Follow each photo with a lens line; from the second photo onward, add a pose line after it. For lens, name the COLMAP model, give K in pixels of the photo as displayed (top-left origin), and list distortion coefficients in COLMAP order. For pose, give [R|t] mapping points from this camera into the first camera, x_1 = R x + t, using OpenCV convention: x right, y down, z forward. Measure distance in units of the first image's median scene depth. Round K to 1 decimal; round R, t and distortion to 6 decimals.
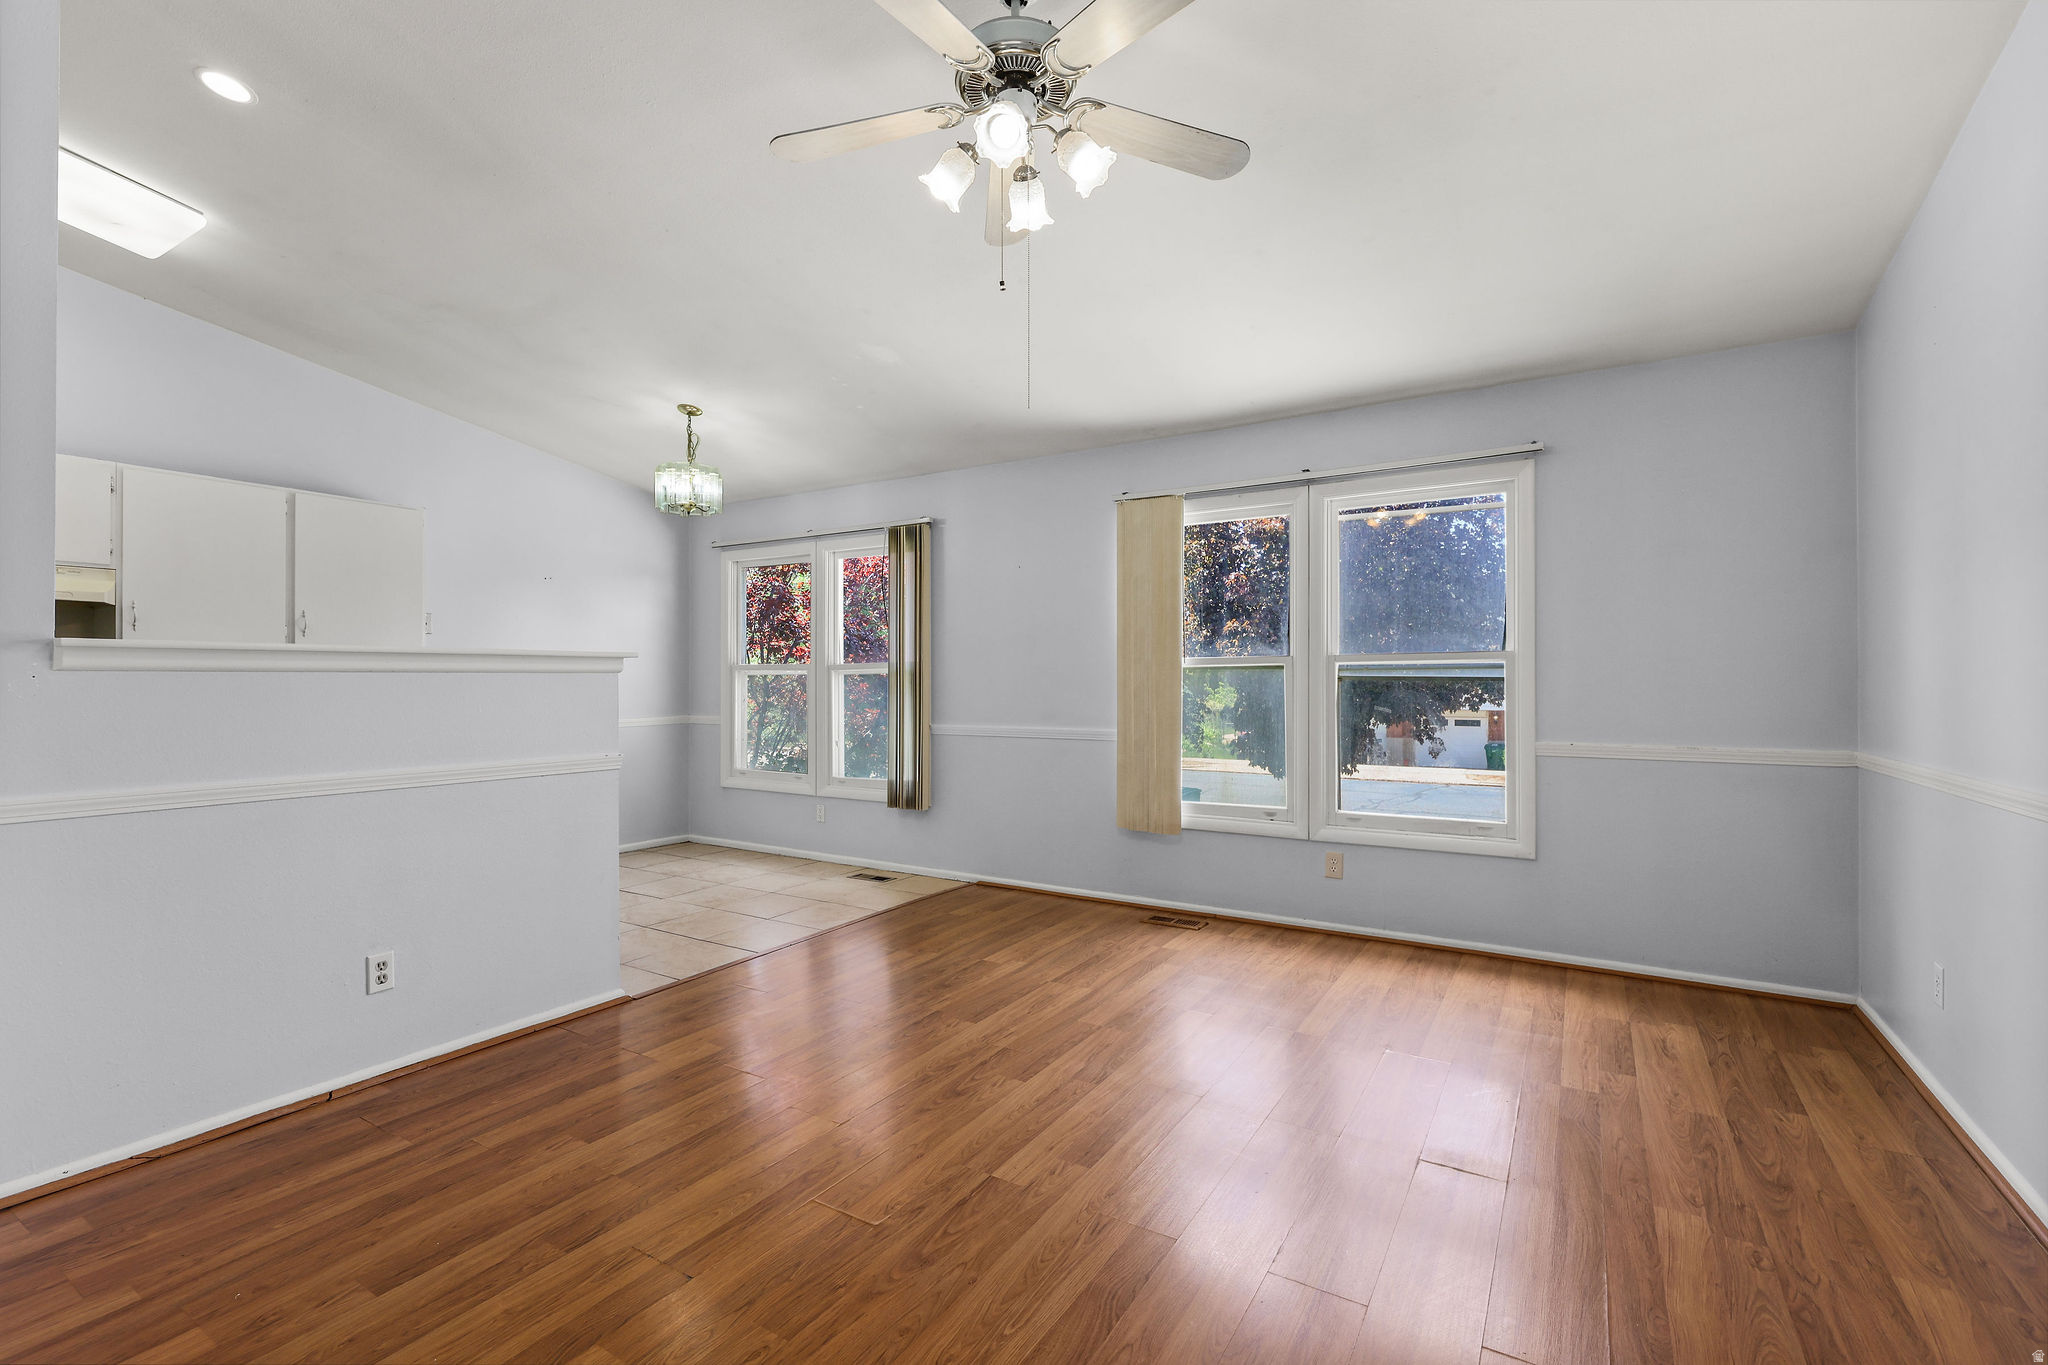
lens RADIAL K [[898.5, 0, 1026.0], [0, 898.5, 676.1], [0, 0, 1]] dist [0.002323, -0.000176]
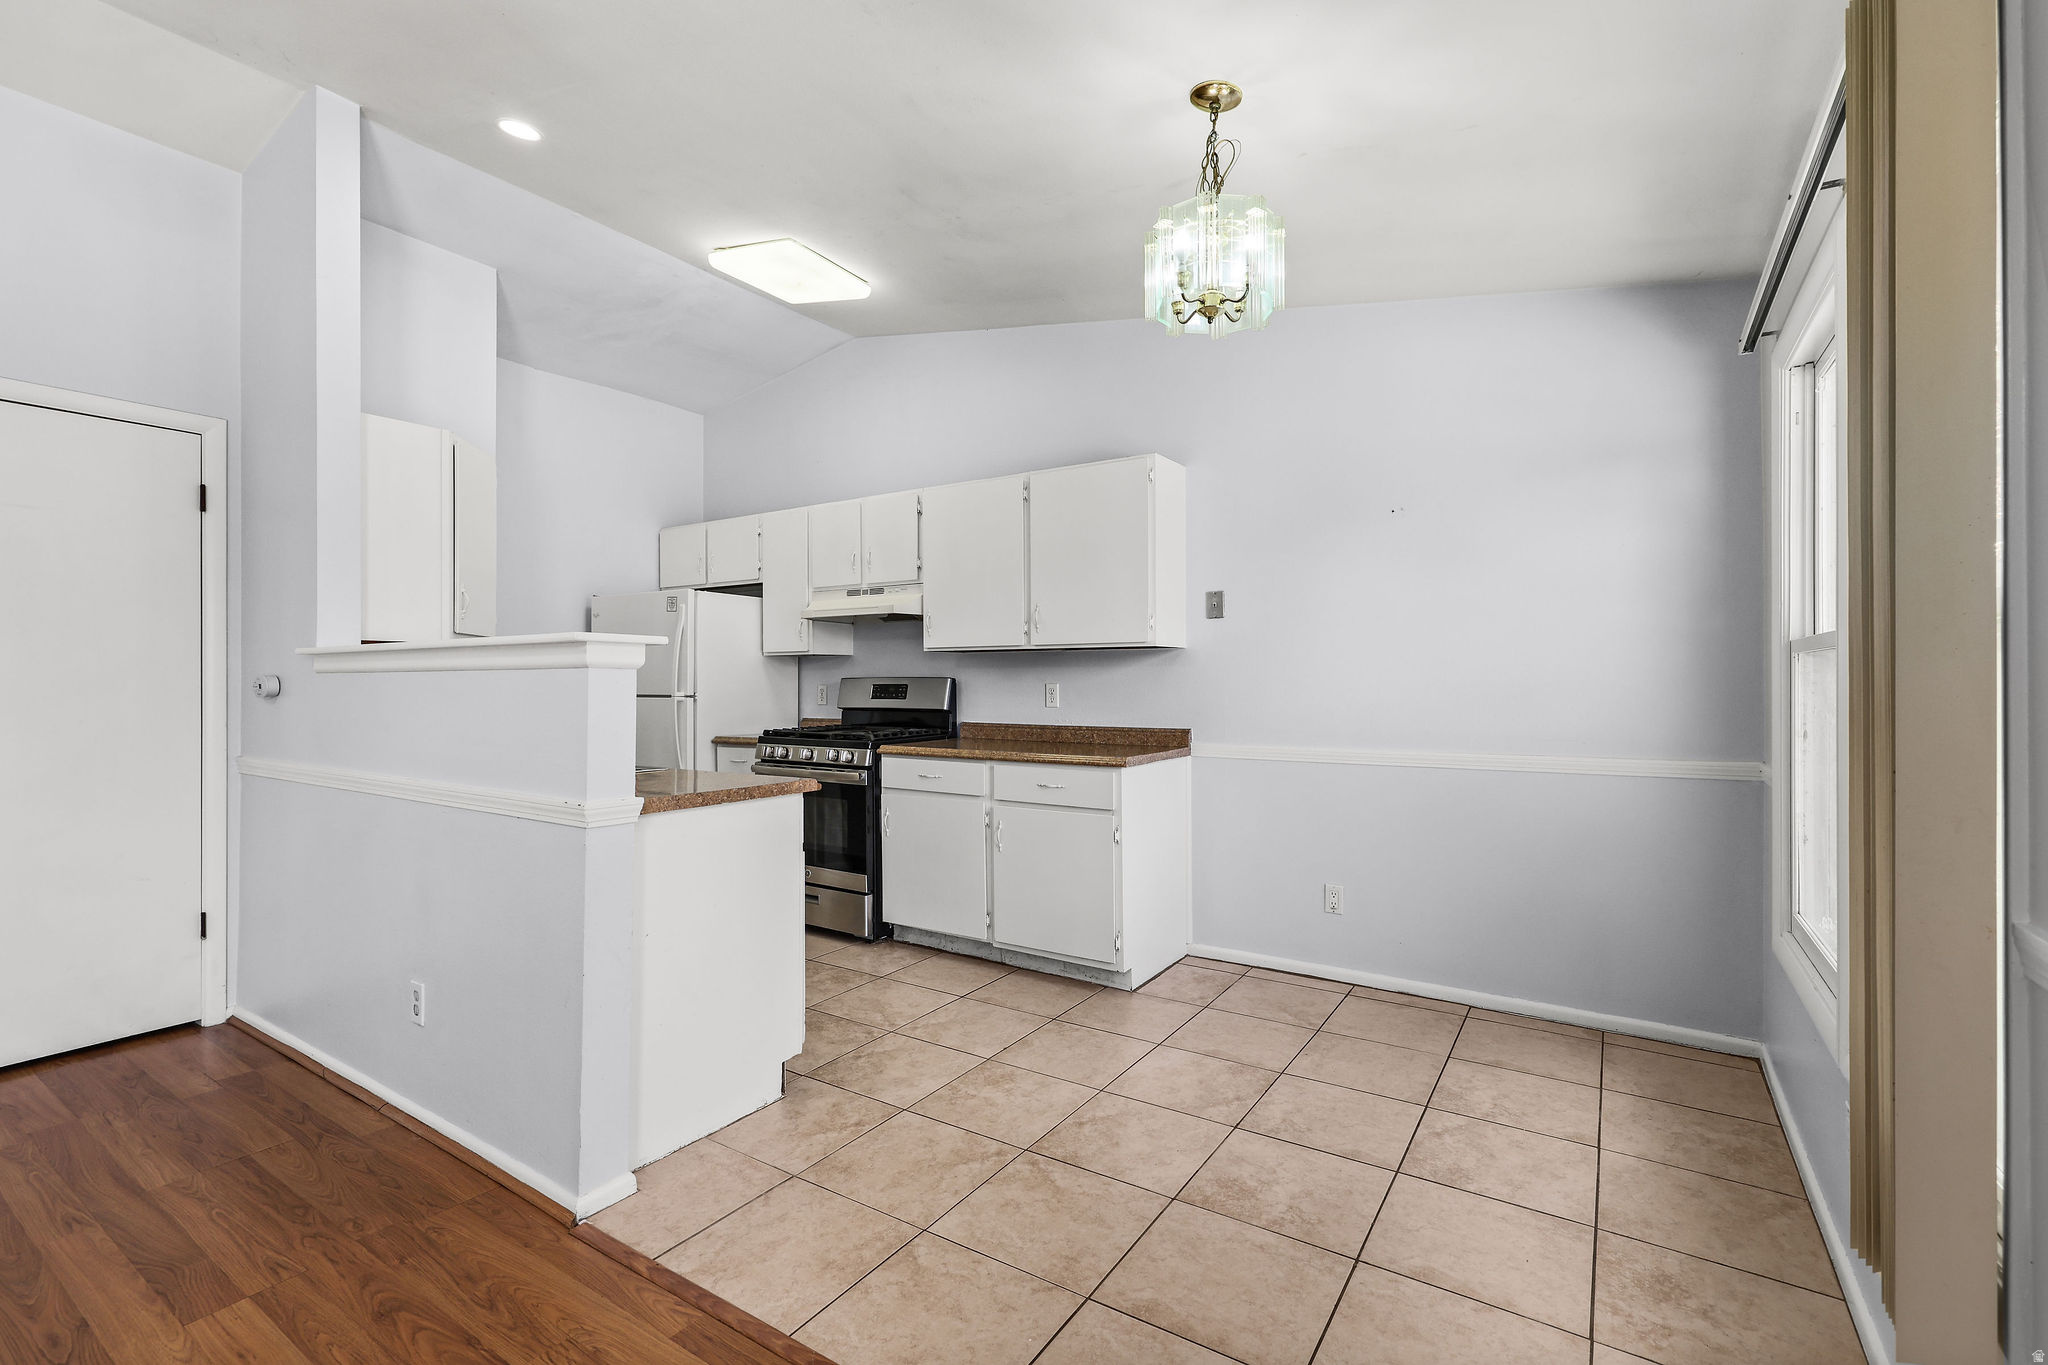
lens RADIAL K [[912.4, 0, 1015.3], [0, 912.4, 678.5], [0, 0, 1]] dist [0.000415, 0.000093]
pose [[-0.037326, -0.003555, -0.999297, 0.162814], [0.002016, 0.999991, -0.003633, 0.007679], [0.999301, -0.002150, -0.037319, 1.501206]]
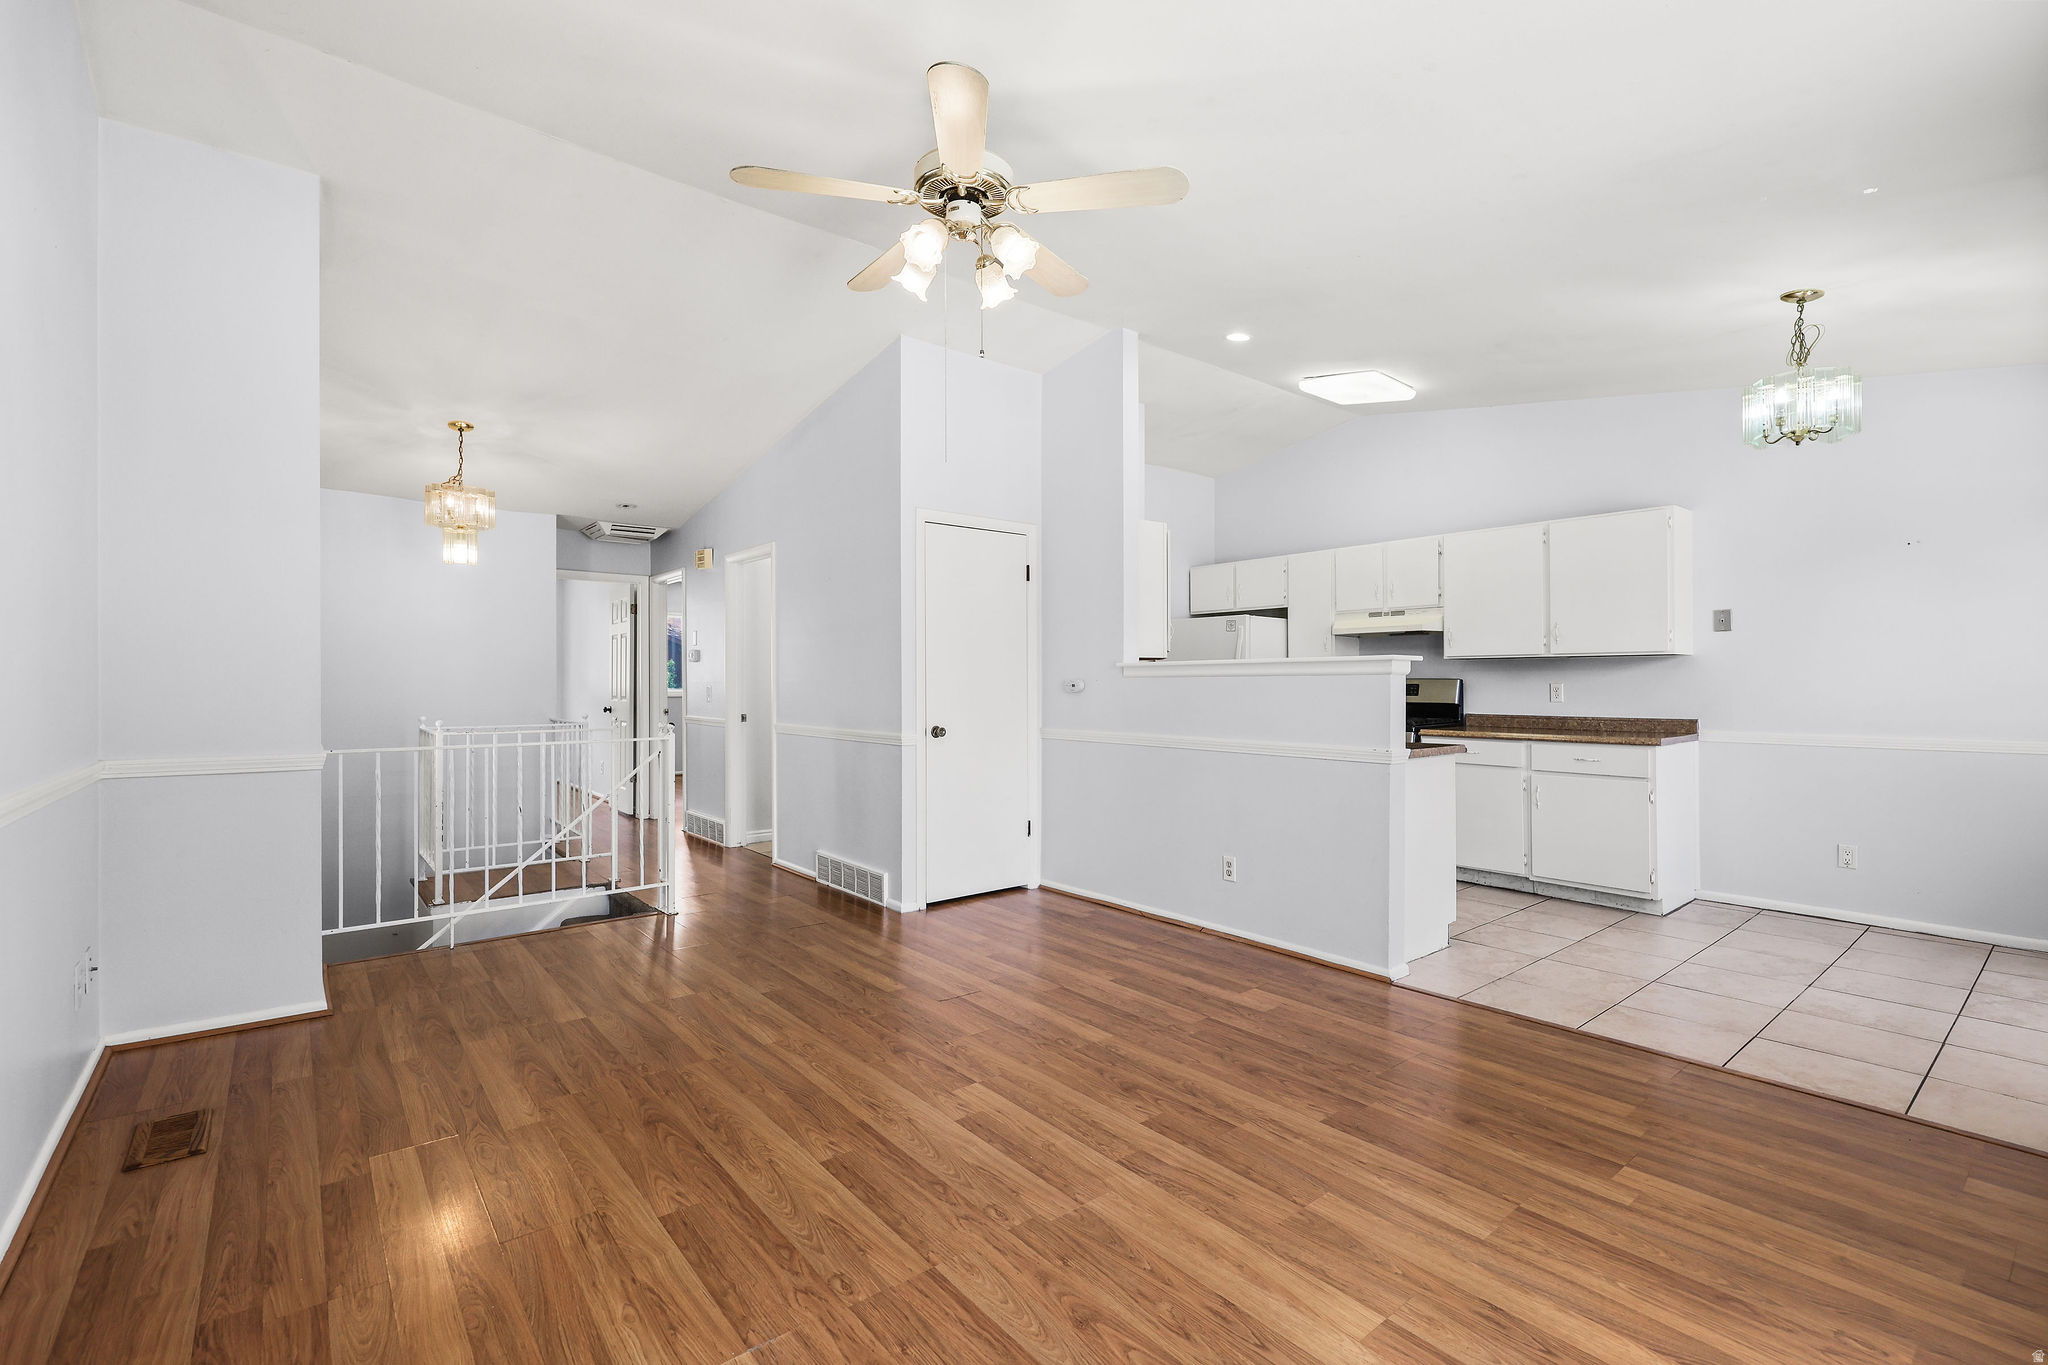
lens RADIAL K [[912.4, 0, 1009.3], [0, 912.4, 678.3], [0, 0, 1]] dist [0.000415, 0.000093]
pose [[-0.333215, -0.004282, -0.942841, 0.825811], [0.002881, 0.999980, -0.005560, 0.007149], [0.942846, -0.004569, -0.333196, 1.072831]]
